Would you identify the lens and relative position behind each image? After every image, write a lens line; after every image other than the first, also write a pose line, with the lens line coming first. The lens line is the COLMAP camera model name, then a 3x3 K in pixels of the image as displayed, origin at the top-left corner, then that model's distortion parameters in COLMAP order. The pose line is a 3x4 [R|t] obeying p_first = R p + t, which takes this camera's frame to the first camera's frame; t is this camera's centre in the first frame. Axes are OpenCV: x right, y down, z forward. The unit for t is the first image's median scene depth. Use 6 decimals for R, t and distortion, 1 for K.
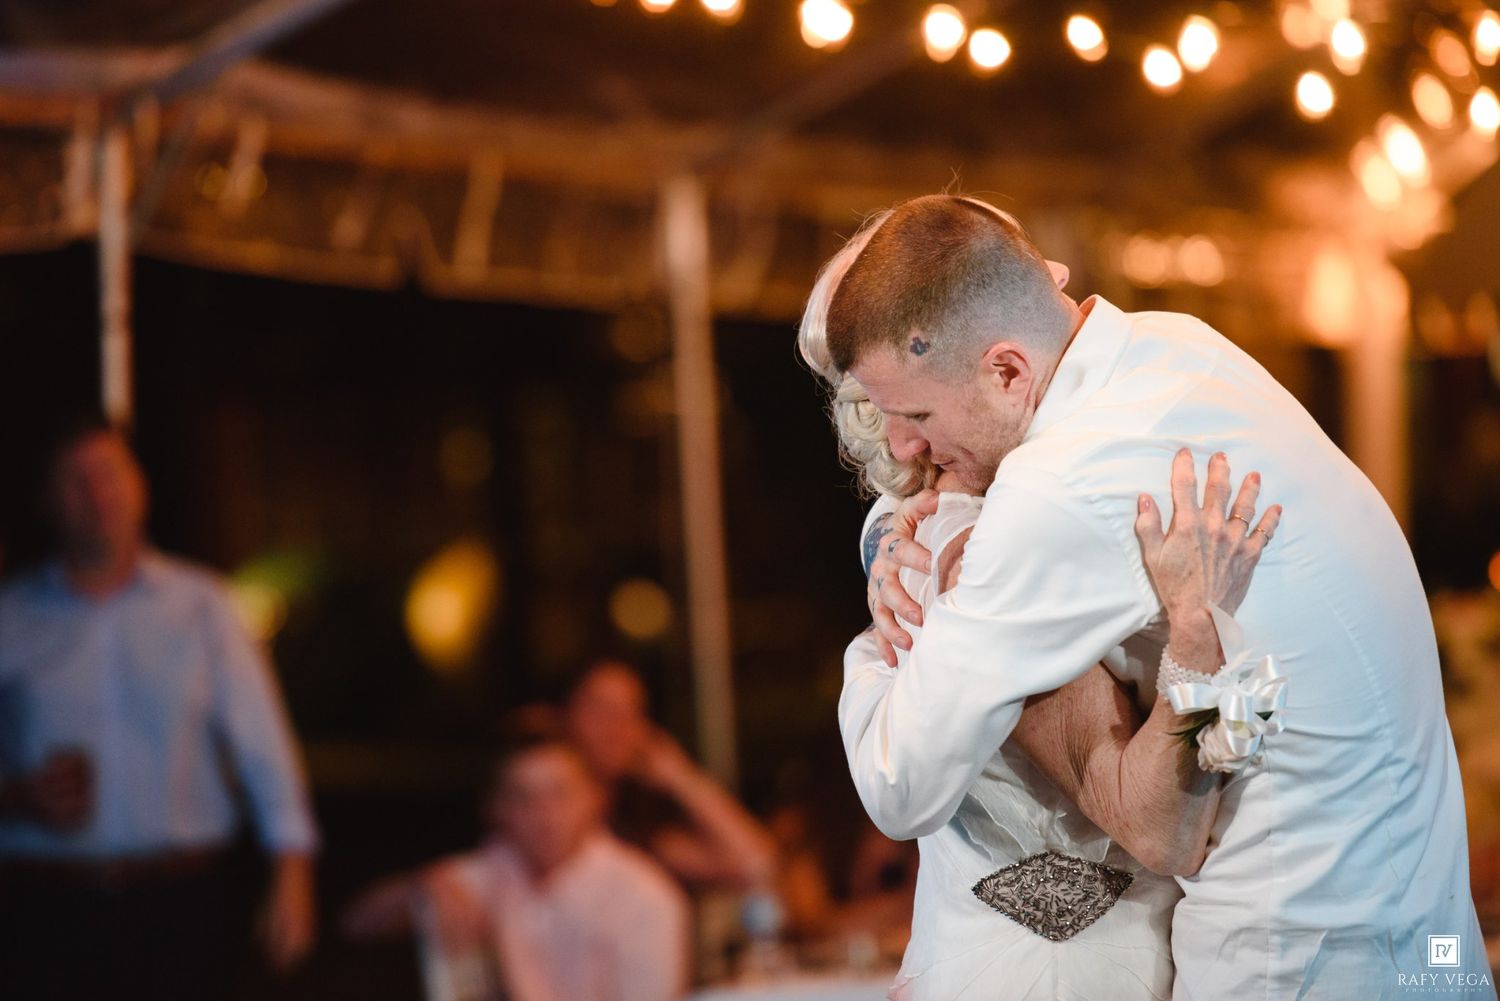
lens RADIAL K [[7574.6, 0, 750.3], [0, 7574.6, 453.4], [0, 0, 1]] dist [1.467785, -2.610541]
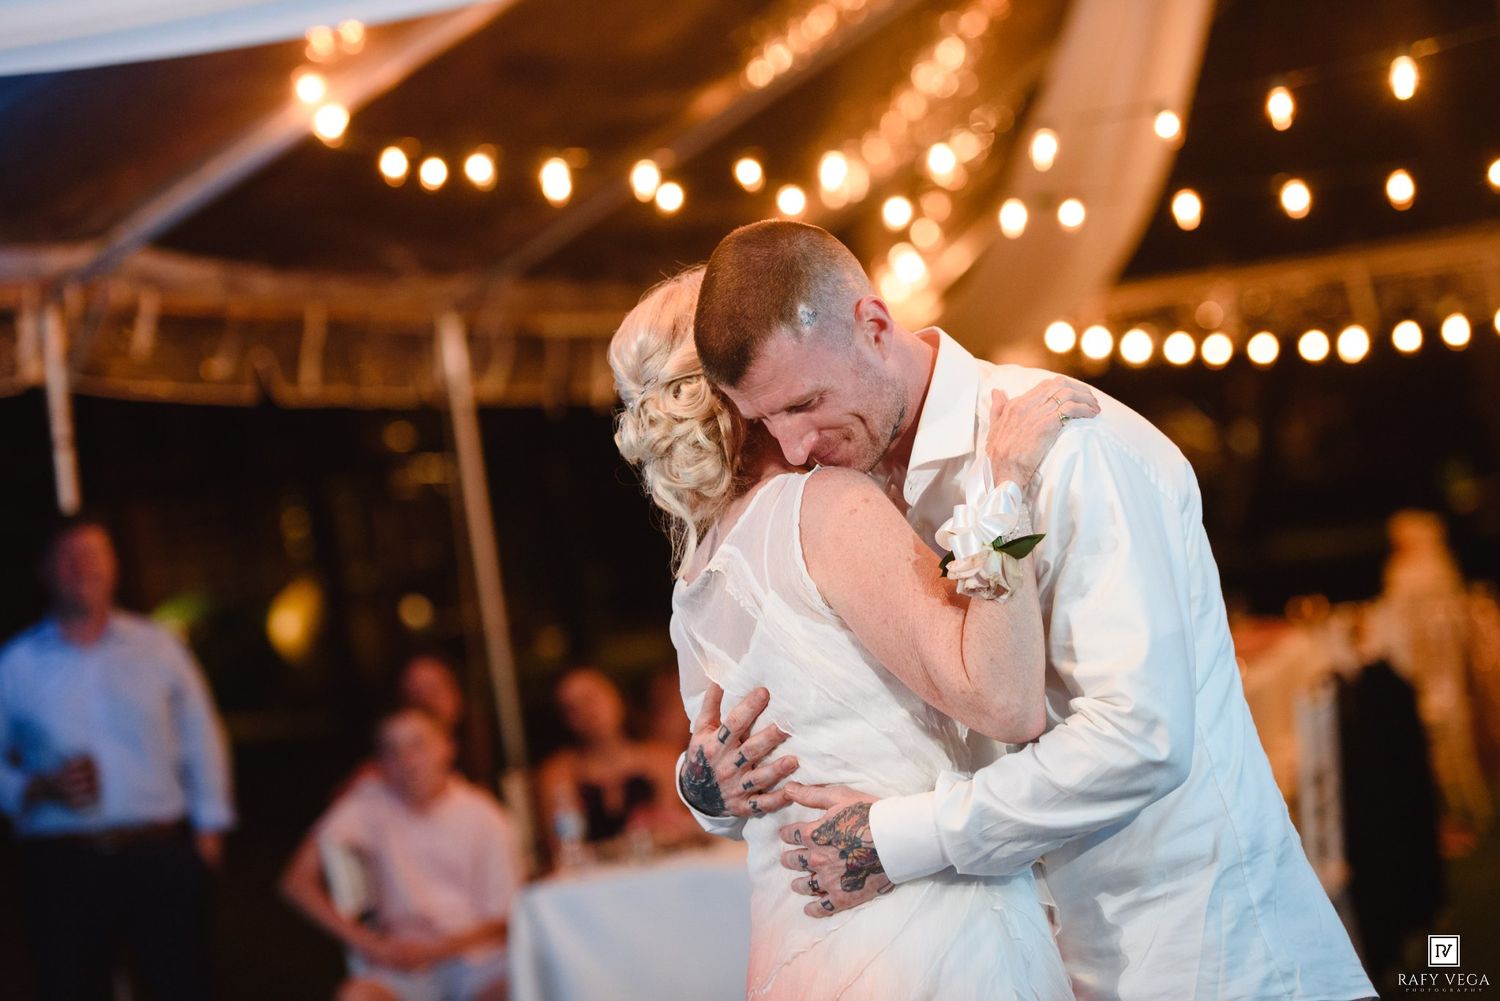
lens RADIAL K [[4508.8, 0, 750.0], [0, 4508.8, 500.5], [0, 0, 1]] dist [0.366882, -0.722993]
pose [[0.993881, -0.086469, 0.068727, -0.015481], [0.086423, 0.996252, 0.003657, 0.000938], [-0.068785, 0.002305, 0.997629, 0.156448]]
